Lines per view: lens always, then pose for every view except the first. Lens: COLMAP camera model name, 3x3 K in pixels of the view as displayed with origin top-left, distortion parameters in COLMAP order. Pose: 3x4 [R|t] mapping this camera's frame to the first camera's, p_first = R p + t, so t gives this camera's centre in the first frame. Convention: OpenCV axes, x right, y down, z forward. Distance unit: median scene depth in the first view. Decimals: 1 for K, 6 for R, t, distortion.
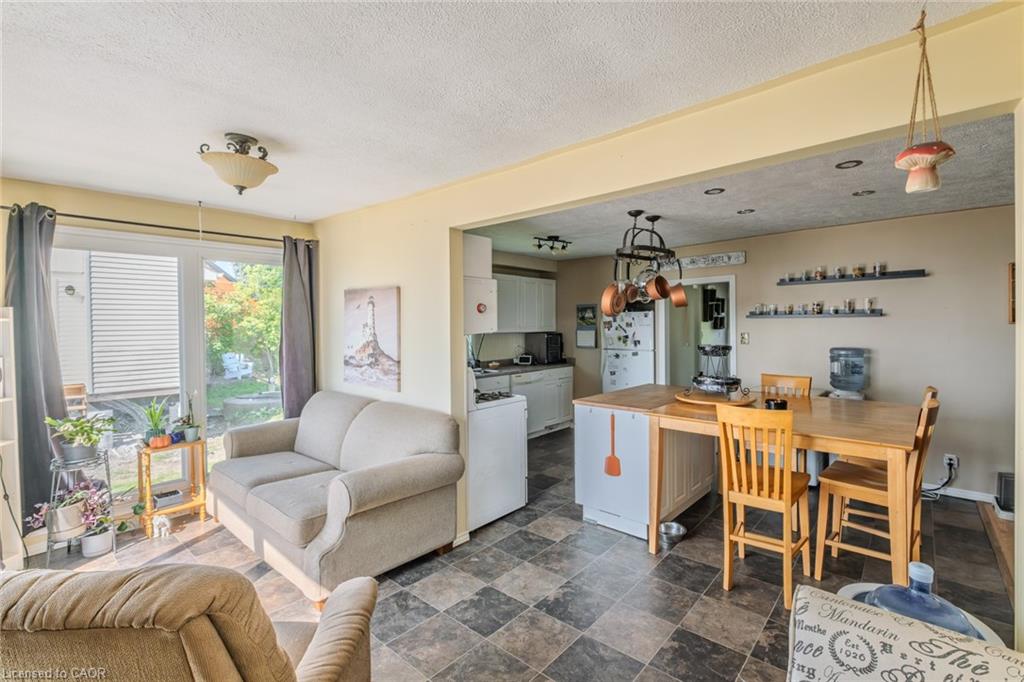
lens RADIAL K [[458.1, 0, 521.5], [0, 458.1, 326.1], [0, 0, 1]] dist [-0.004985, -0.001987]
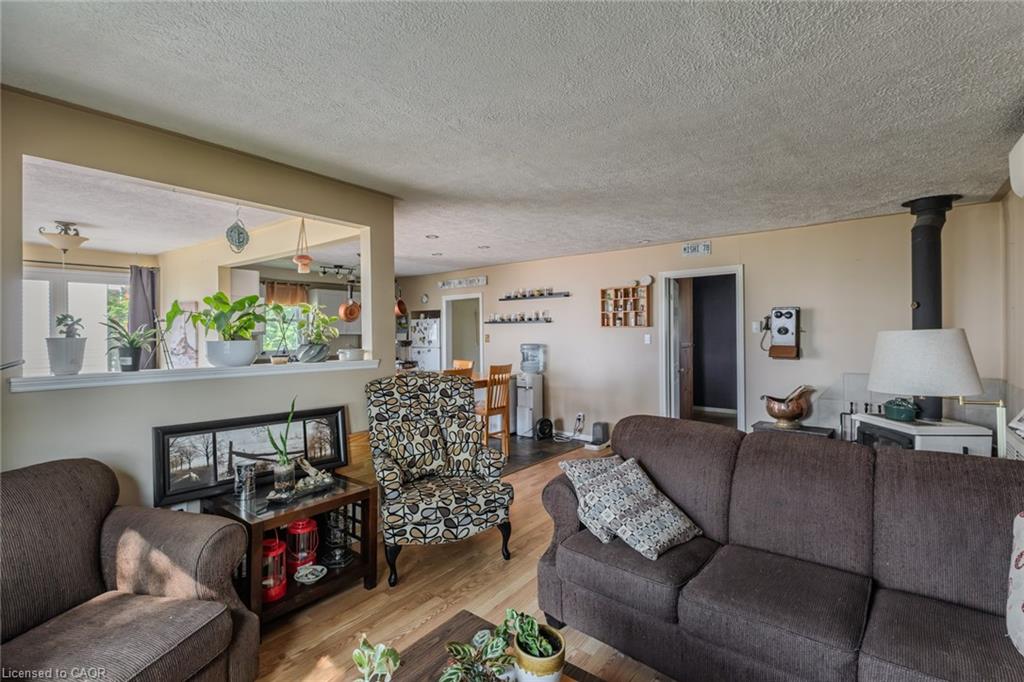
lens RADIAL K [[458.1, 0, 505.3], [0, 458.1, 332.8], [0, 0, 1]] dist [-0.004985, -0.001987]
pose [[0.997261, 0.001825, 0.073937, 0.512699], [-0.001851, 0.999998, 0.000288, 0.011326], [-0.073936, -0.000424, 0.997263, -0.480460]]
